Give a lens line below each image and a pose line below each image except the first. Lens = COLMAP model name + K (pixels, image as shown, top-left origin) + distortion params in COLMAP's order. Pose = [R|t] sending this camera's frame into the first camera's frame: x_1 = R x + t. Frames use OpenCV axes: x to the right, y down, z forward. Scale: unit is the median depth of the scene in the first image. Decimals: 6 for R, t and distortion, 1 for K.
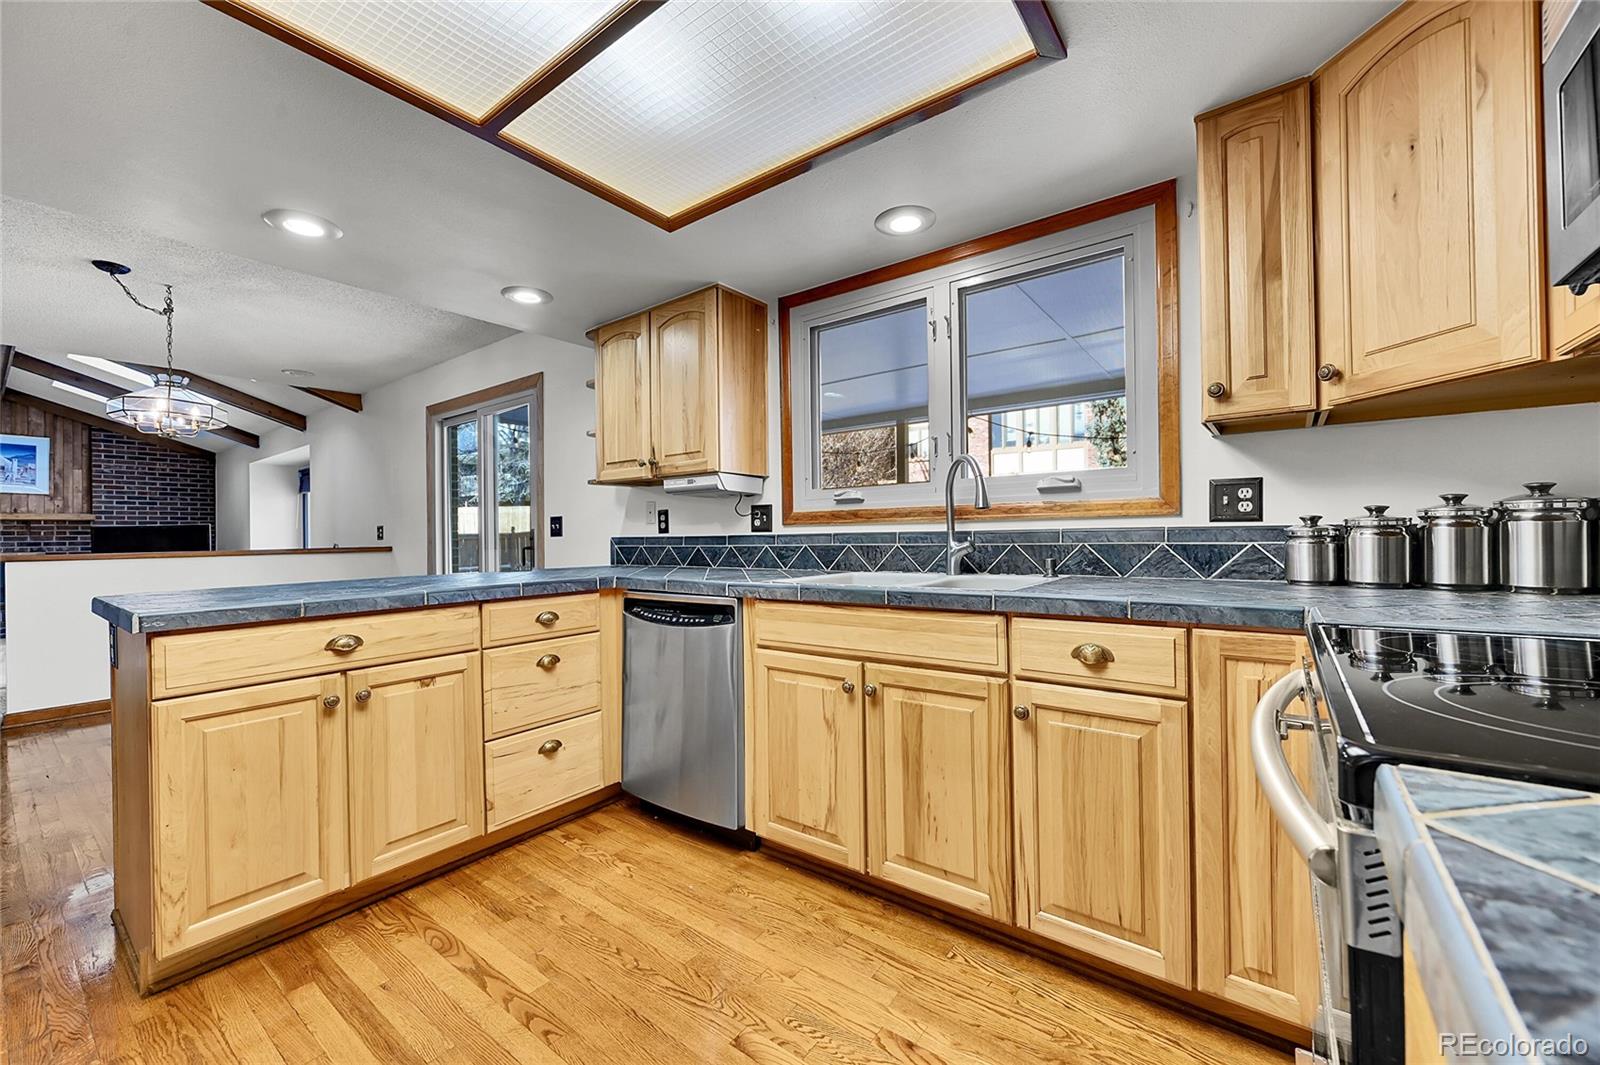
lens RADIAL K [[627.9, 0, 787.9], [0, 627.9, 531.1], [0, 0, 1]] dist [-0.003150, 0.001183]
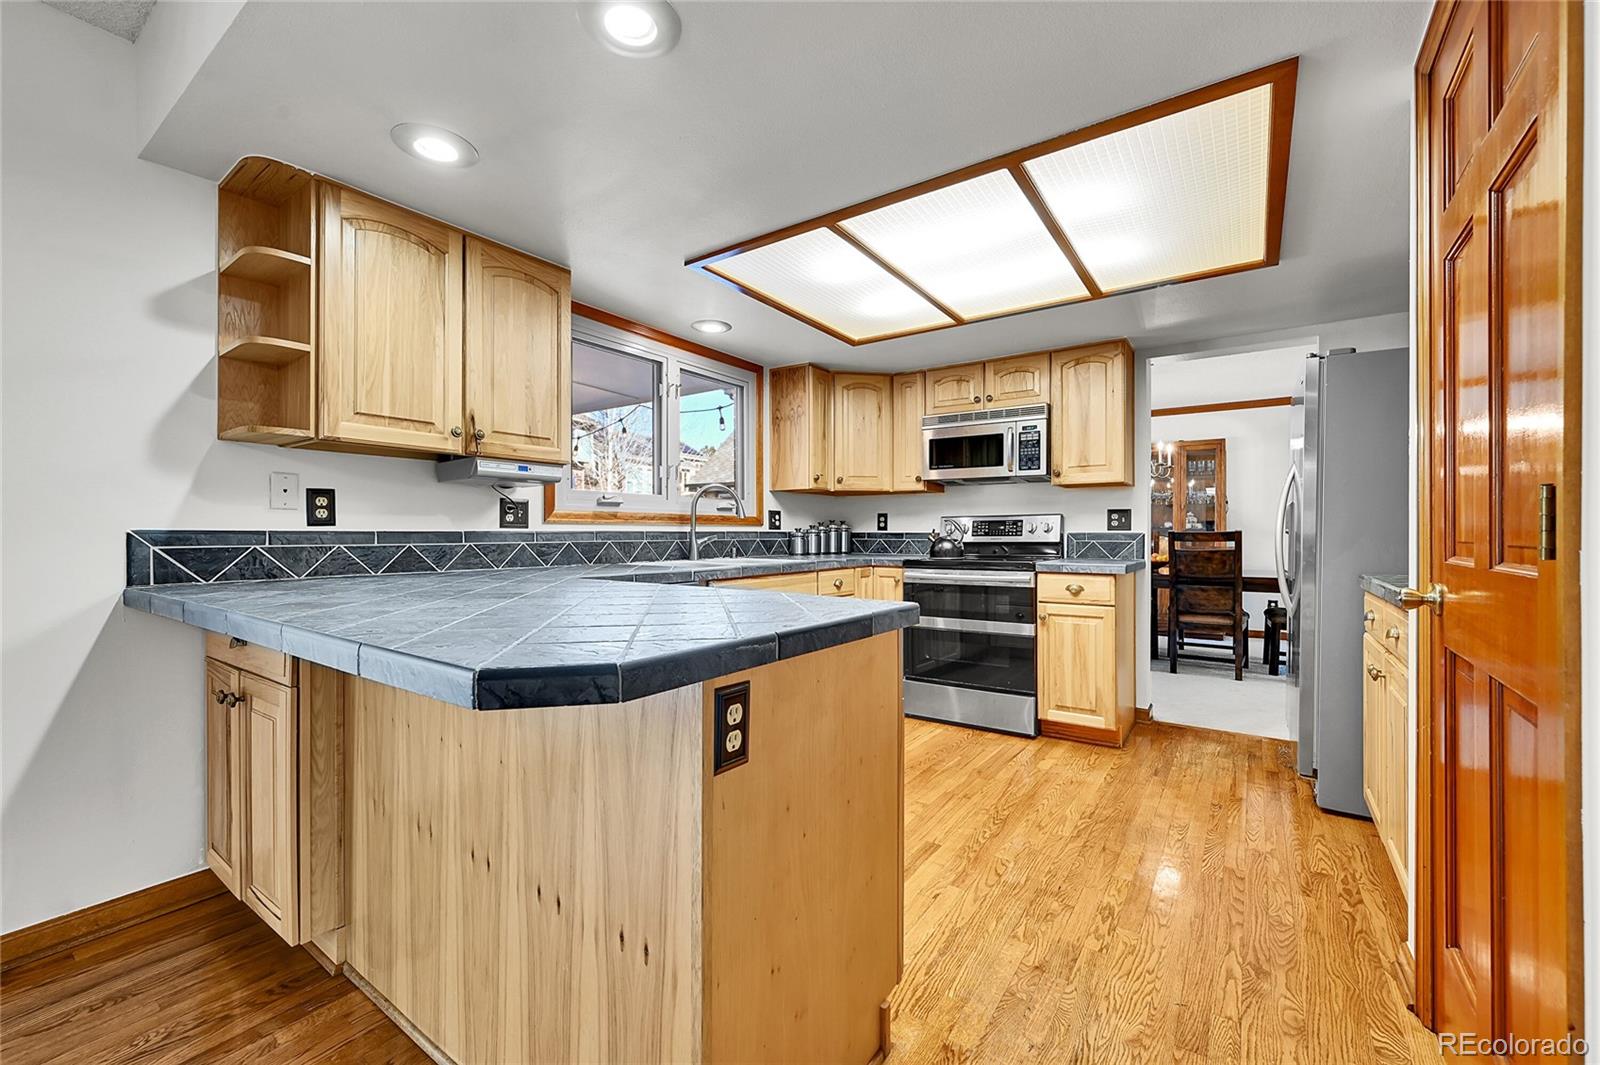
lens RADIAL K [[627.9, 0, 806.9], [0, 627.9, 536.2], [0, 0, 1]] dist [-0.003150, 0.001183]
pose [[-0.032006, 0.010299, 0.999435, -1.072842], [-0.008108, 0.999911, -0.010563, 0.021414], [-0.999455, -0.008442, -0.031920, 0.655072]]
